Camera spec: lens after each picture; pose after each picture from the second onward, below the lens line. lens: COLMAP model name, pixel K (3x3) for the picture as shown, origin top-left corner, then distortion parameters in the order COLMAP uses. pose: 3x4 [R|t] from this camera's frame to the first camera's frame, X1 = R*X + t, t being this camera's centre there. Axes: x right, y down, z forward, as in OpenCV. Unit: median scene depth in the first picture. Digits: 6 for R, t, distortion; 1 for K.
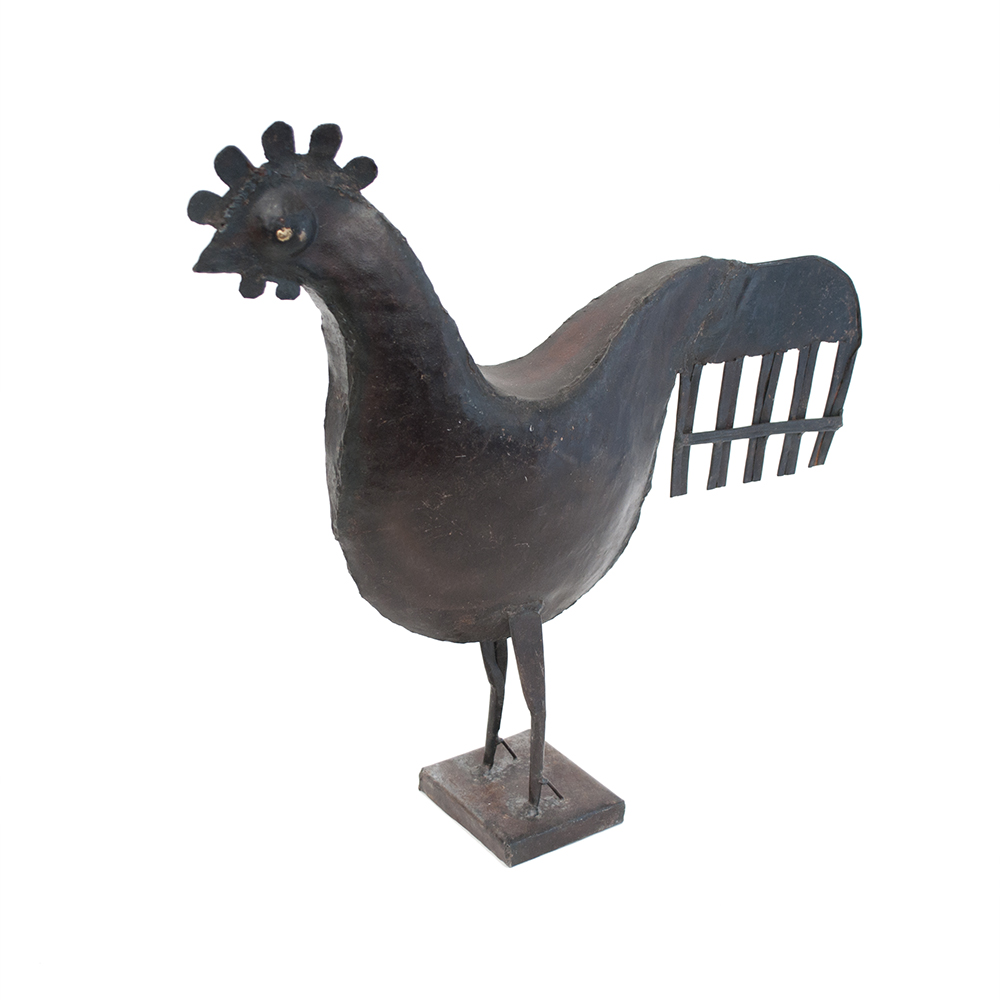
lens RADIAL K [[1380.1, 0, 500.0], [0, 1380.1, 500.0], [0, 0, 1]] dist [-0.066990, -0.055990]
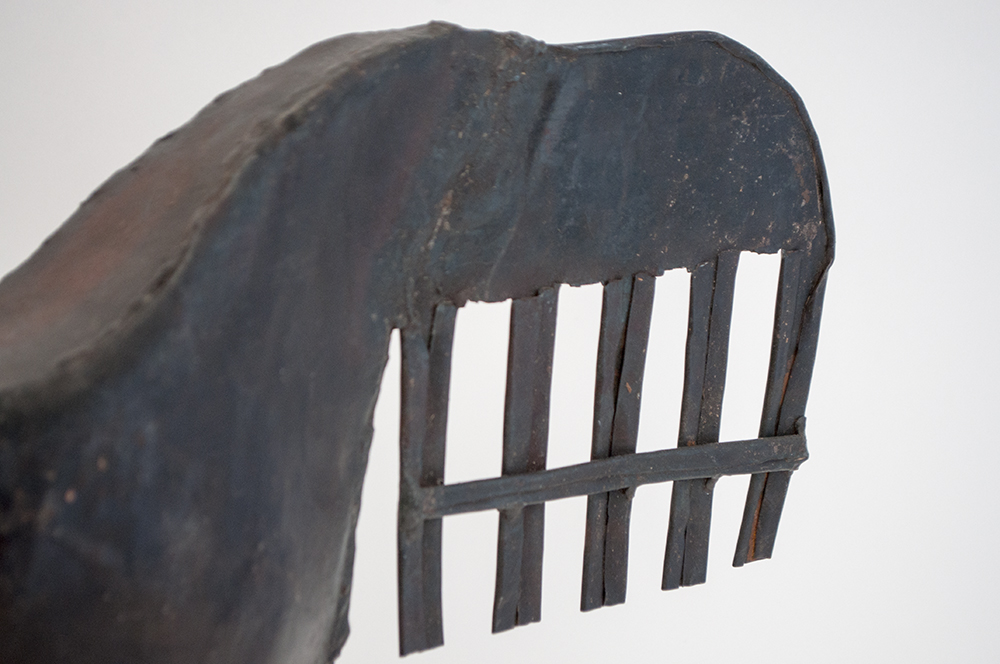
lens RADIAL K [[2267.2, 0, 500.0], [0, 2267.2, 332.0], [0, 0, 1]] dist [0.064661, 0.136034]
pose [[0.987209, -0.051154, 0.151000, 0.061648], [0.077263, 0.981979, -0.172473, 0.021619], [-0.139456, 0.181934, 0.973371, 0.370918]]
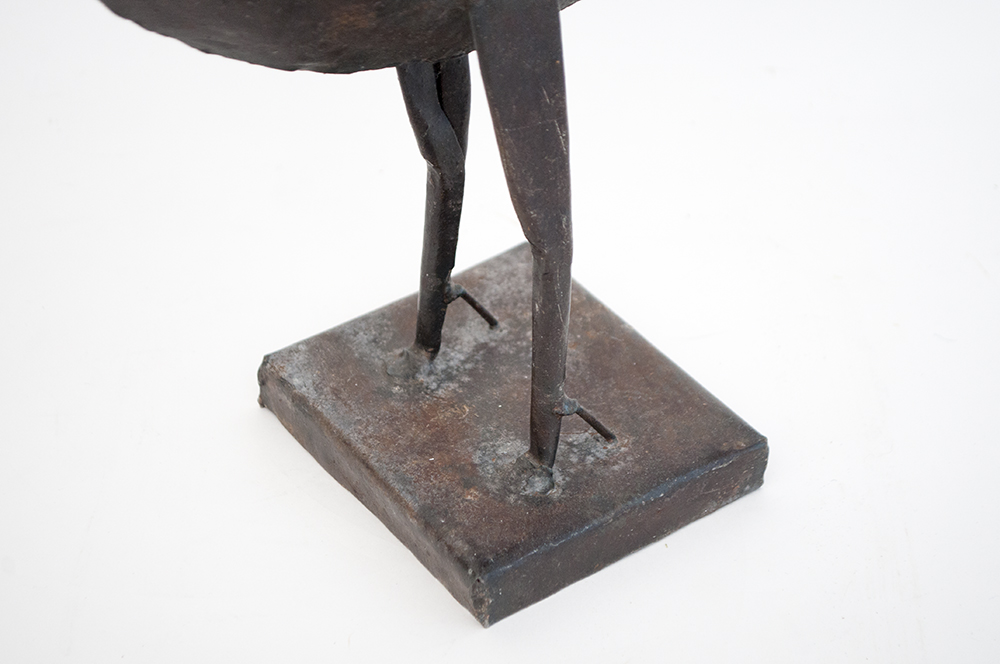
lens RADIAL K [[2267.2, 0, 500.0], [0, 2267.2, 332.0], [0, 0, 1]] dist [0.064661, 0.136034]
pose [[0.999747, -0.019661, 0.010948, 0.005990], [0.015608, 0.956271, 0.292066, -0.007238], [-0.016212, -0.291821, 0.956335, 0.394542]]
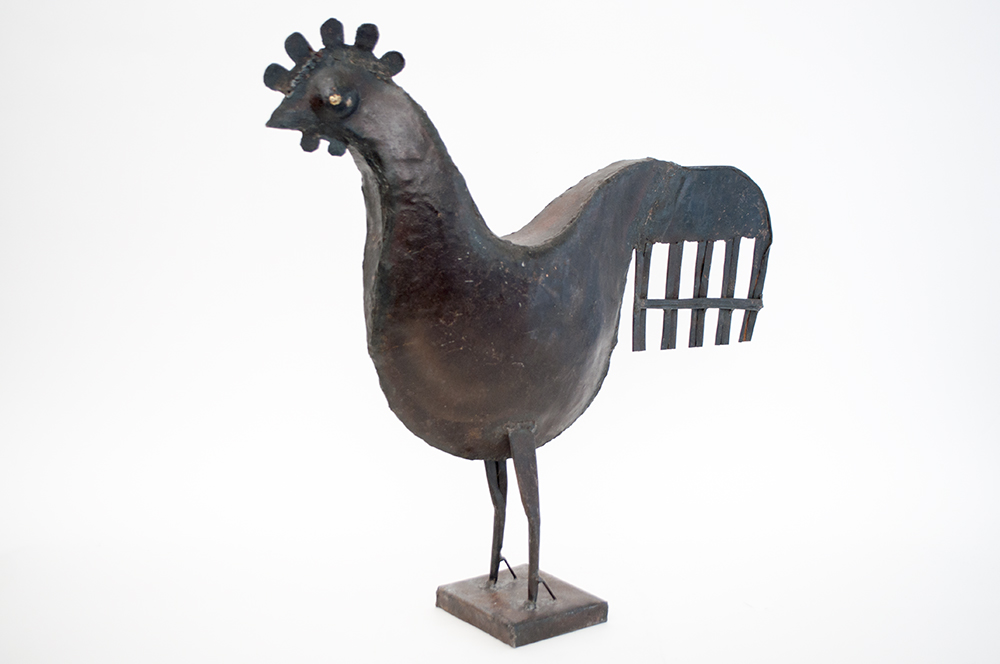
lens RADIAL K [[1071.1, 0, 500.0], [0, 1071.1, 332.0], [0, 0, 1]] dist [-0.061947, -0.003627]
pose [[0.999752, -0.018358, 0.012586, -0.011508], [0.020871, 0.969668, -0.243533, 0.227026], [-0.007734, 0.243736, 0.969811, 0.039732]]
